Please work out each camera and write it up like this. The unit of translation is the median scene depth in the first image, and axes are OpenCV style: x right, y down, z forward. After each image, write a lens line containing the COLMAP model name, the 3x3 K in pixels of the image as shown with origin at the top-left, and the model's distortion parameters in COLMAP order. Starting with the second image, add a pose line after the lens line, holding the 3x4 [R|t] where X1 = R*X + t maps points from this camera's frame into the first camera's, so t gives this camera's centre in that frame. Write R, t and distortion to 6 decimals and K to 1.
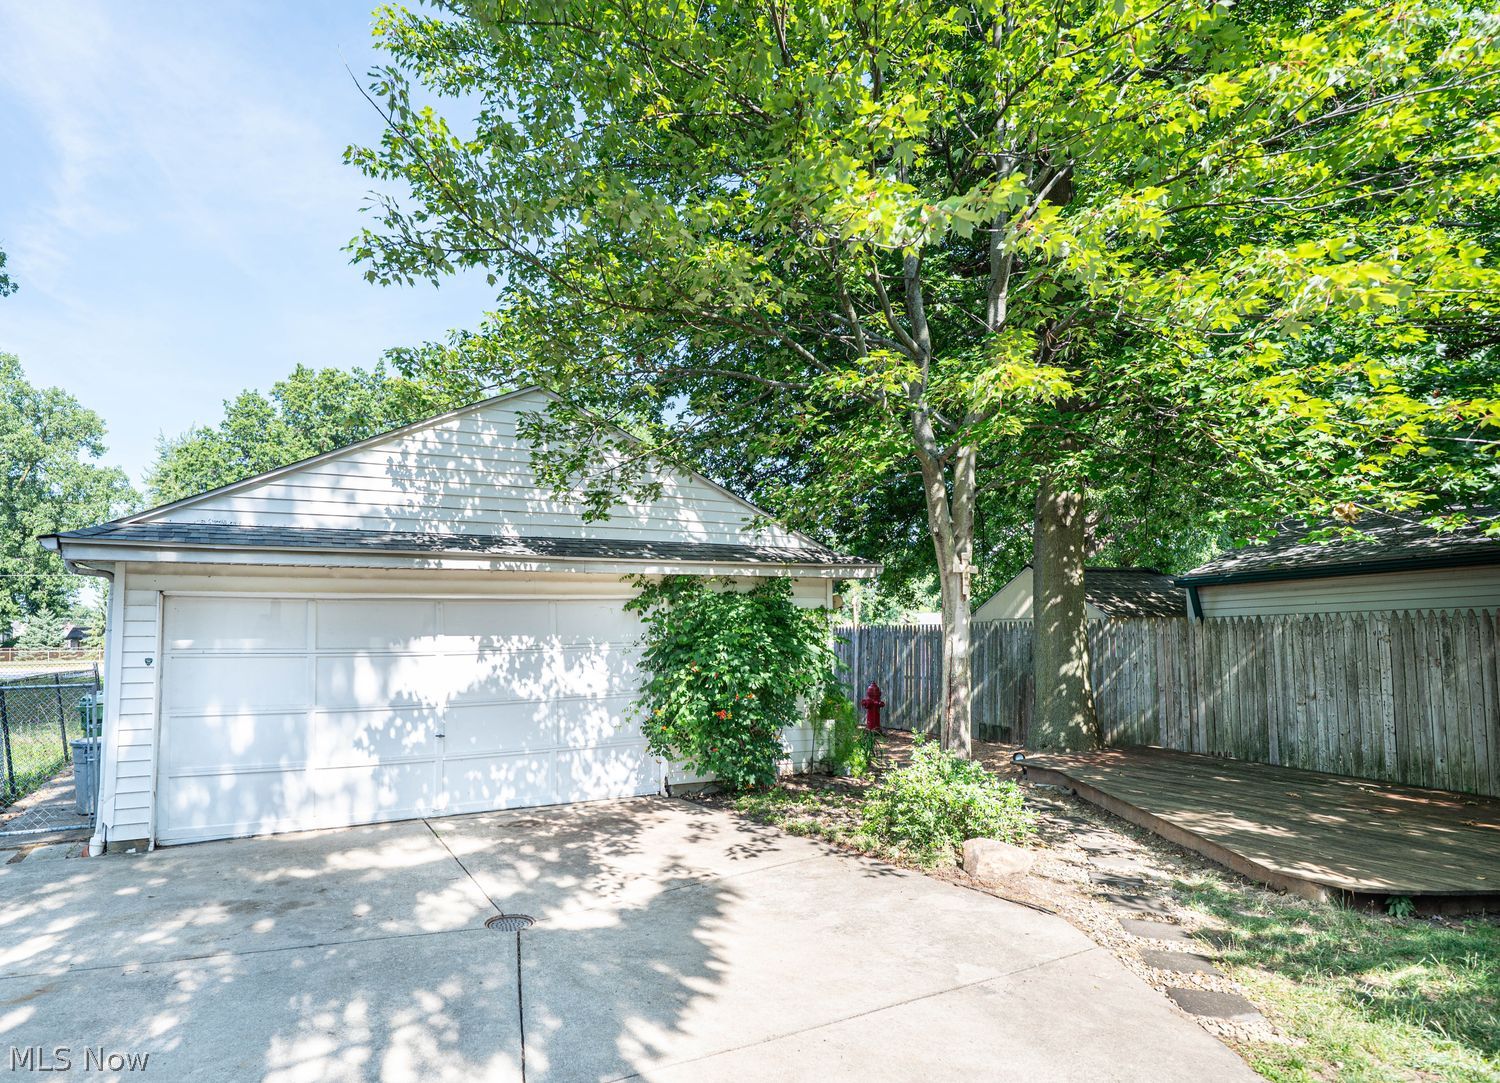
lens RADIAL K [[811.2, 0, 604.5], [0, 811.2, 596.5], [0, 0, 1]] dist [-0.001350, 0.000103]
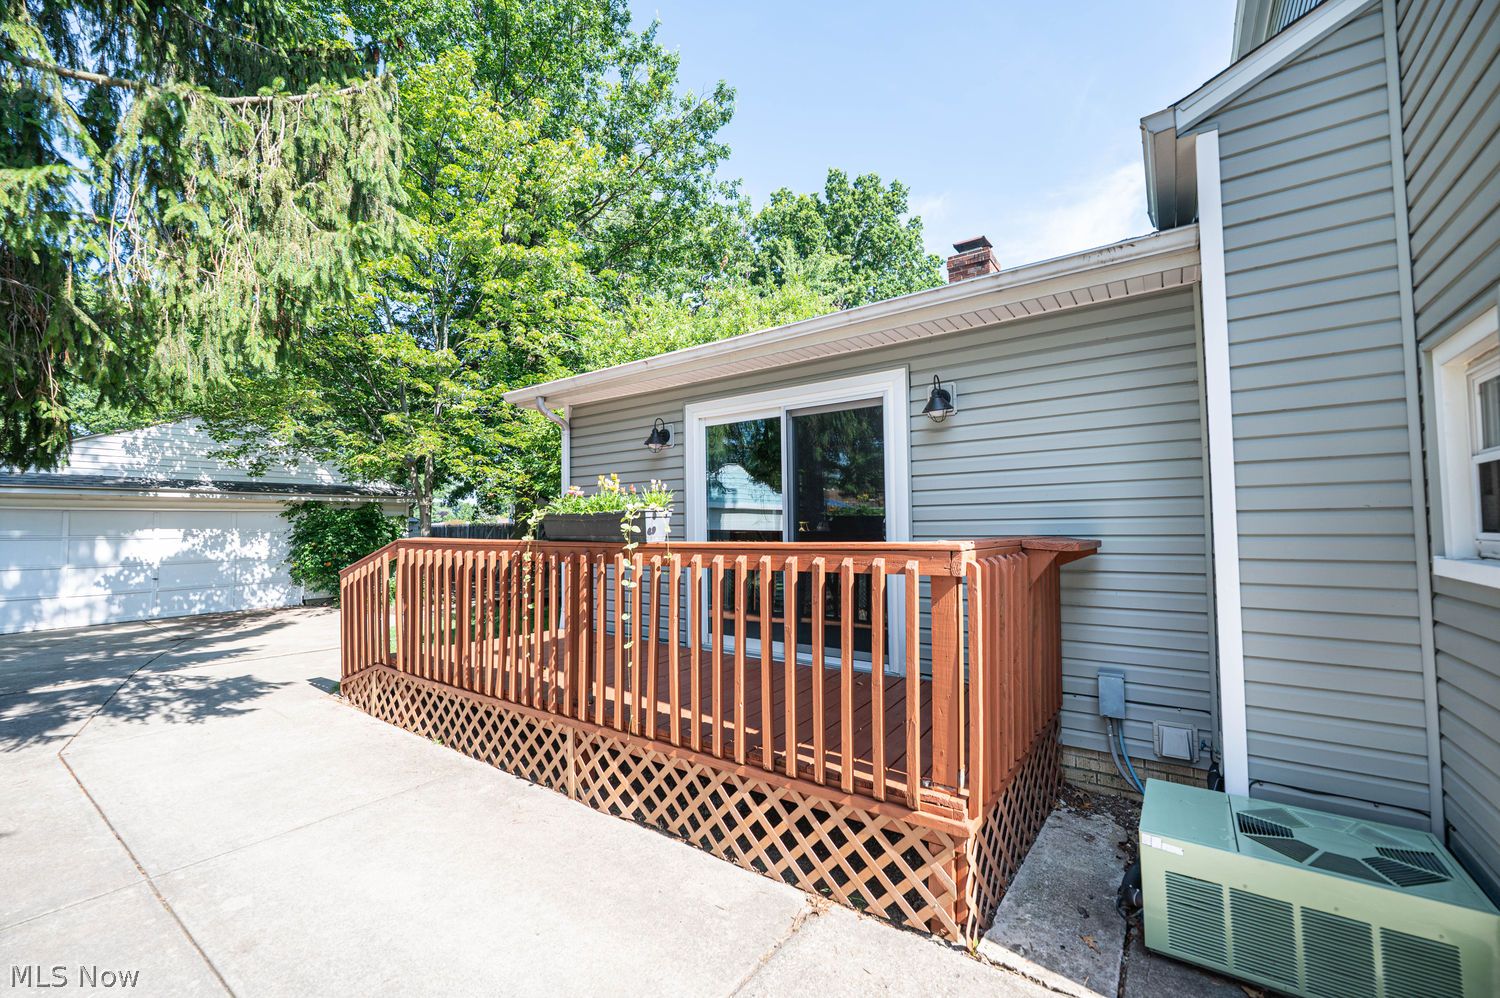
lens RADIAL K [[594.5, 0, 751.2], [0, 594.5, 498.2], [0, 0, 1]] dist [-0.004511, 0.001187]
pose [[0.856983, 0.026904, 0.514642, 0.303003], [-0.025016, 0.999631, -0.010601, -0.048957], [-0.514737, -0.003790, 0.857340, -1.019169]]
